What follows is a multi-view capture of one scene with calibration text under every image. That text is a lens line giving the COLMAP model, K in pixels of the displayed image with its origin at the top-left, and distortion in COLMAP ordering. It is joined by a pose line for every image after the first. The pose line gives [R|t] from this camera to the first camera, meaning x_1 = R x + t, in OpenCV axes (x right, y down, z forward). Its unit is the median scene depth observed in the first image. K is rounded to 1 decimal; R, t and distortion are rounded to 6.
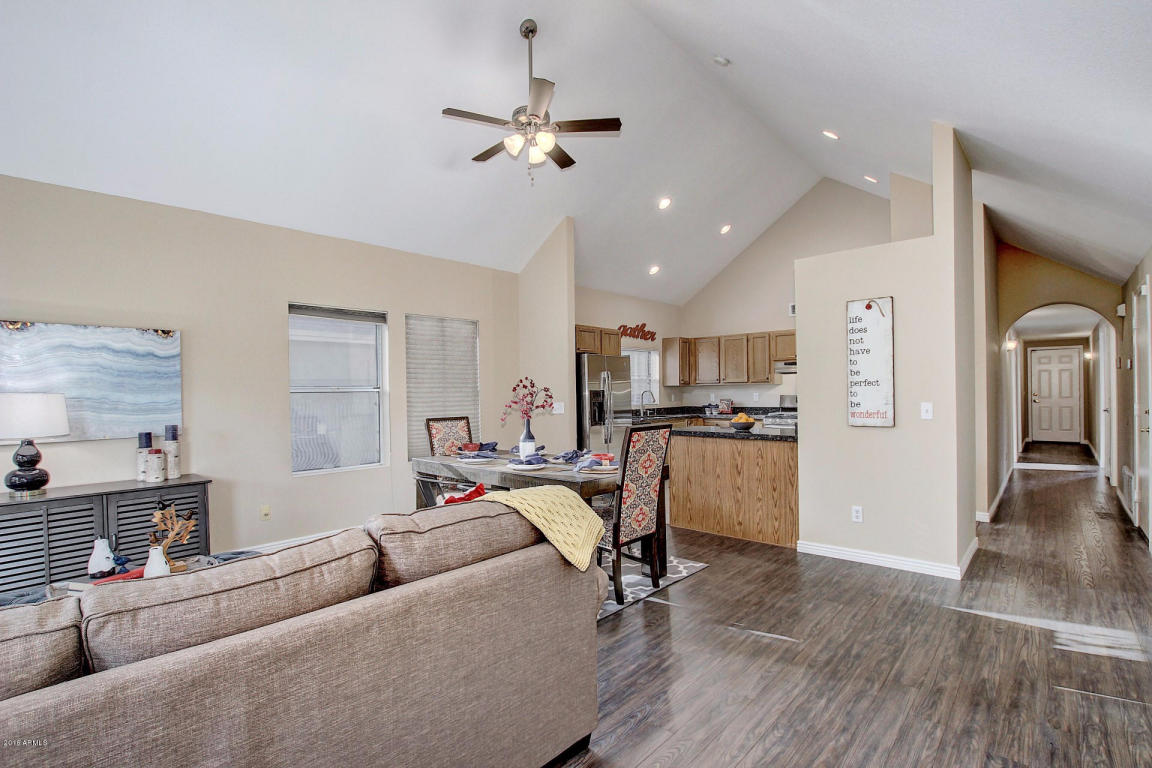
lens RADIAL K [[549.5, 0, 568.8], [0, 549.5, 388.1], [0, 0, 1]] dist [-0.034914, 0.000696]
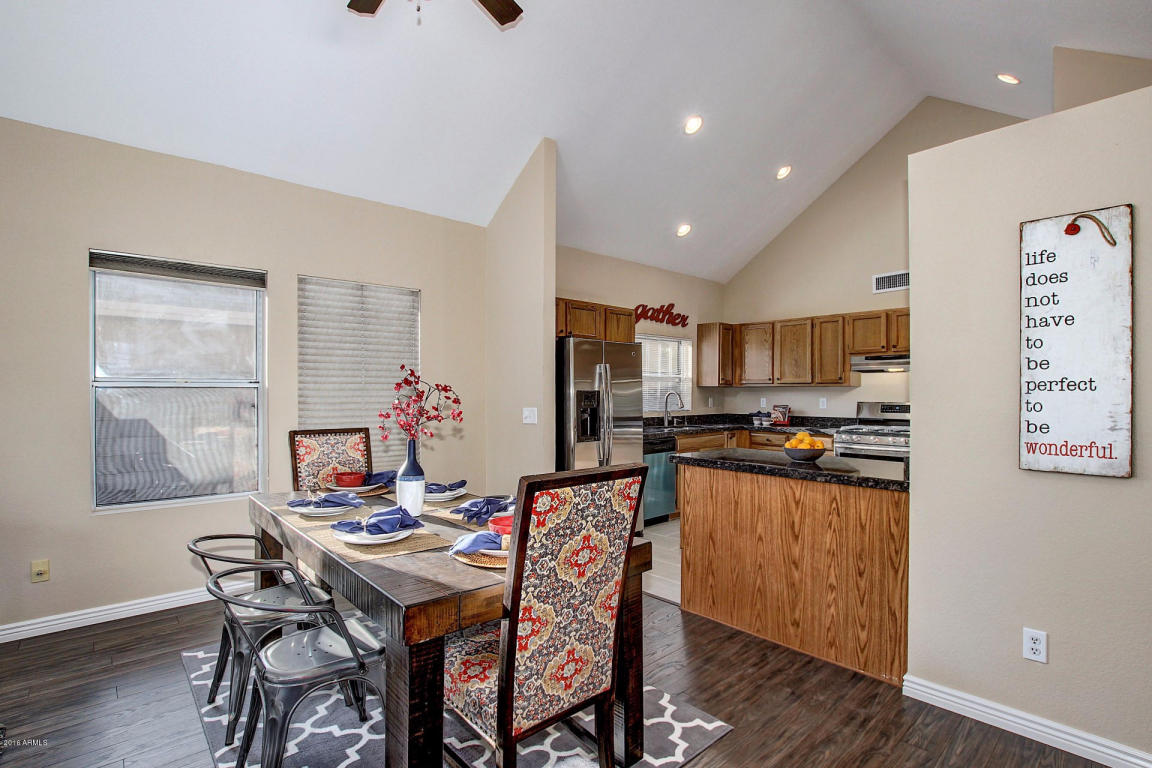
lens RADIAL K [[549.5, 0, 569.7], [0, 549.5, 390.3], [0, 0, 1]] dist [-0.034914, 0.000696]
pose [[0.995141, 0.015755, -0.097190, 0.131237], [-0.015317, 0.999869, 0.005254, 0.000182], [0.097260, -0.003739, 0.995252, 0.419400]]
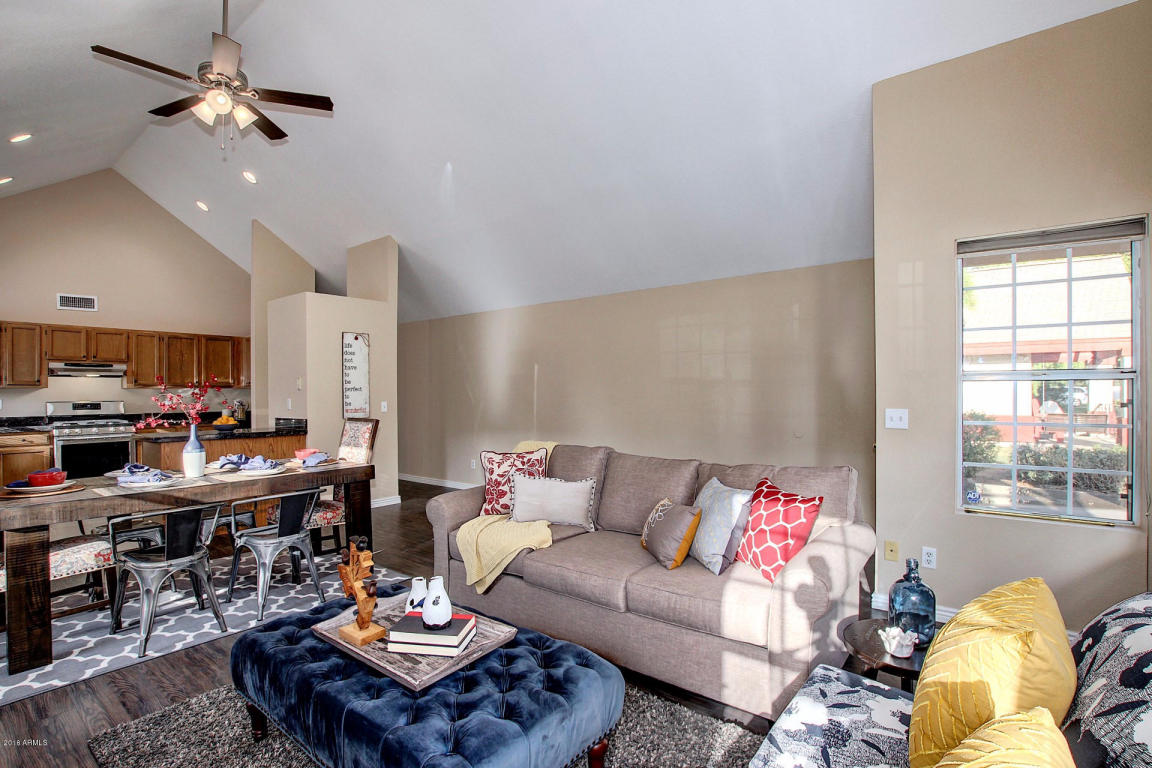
lens RADIAL K [[549.5, 0, 586.6], [0, 549.5, 393.2], [0, 0, 1]] dist [-0.034914, 0.000696]
pose [[-0.113448, 0.012462, 0.993466, -0.880960], [-0.001137, 0.999919, -0.012672, 0.017515], [-0.993543, -0.002567, -0.113425, 0.475190]]
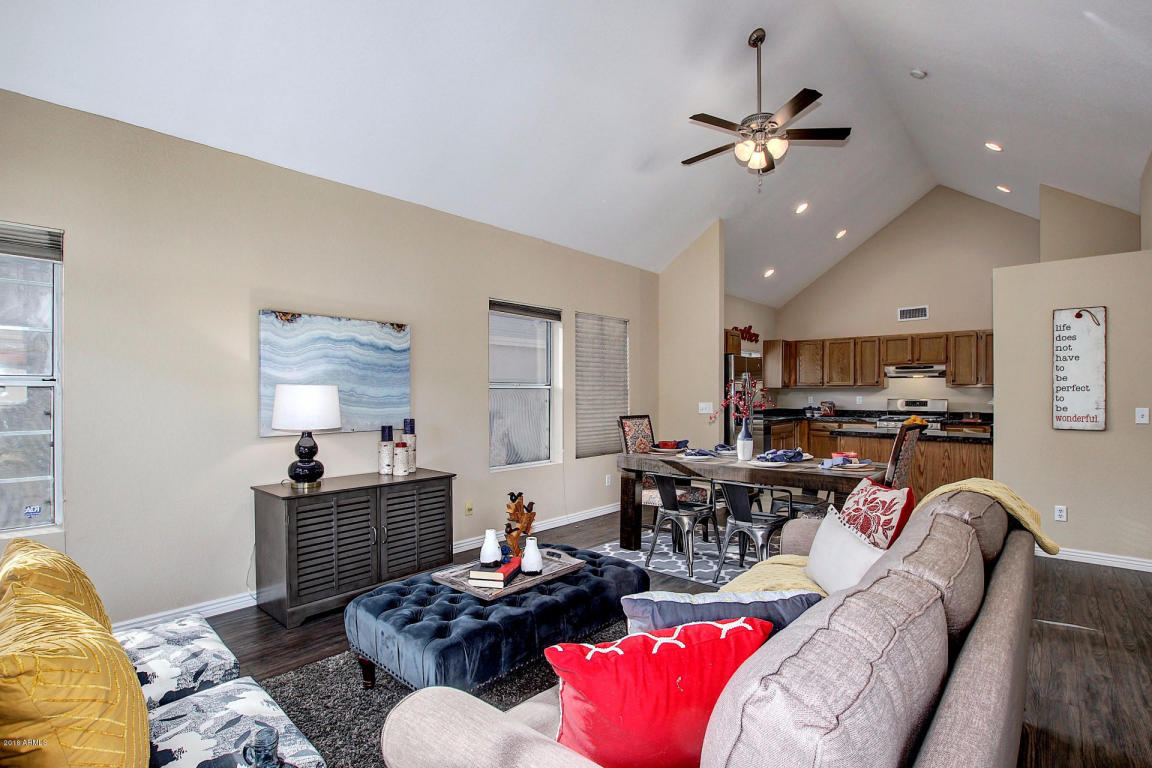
lens RADIAL K [[549.5, 0, 560.0], [0, 549.5, 389.7], [0, 0, 1]] dist [-0.034914, 0.000696]
pose [[0.999865, 0.016425, 0.000914, -0.390104], [-0.016428, 0.999861, 0.002941, 0.006084], [-0.000866, -0.002955, 0.999995, -0.019896]]
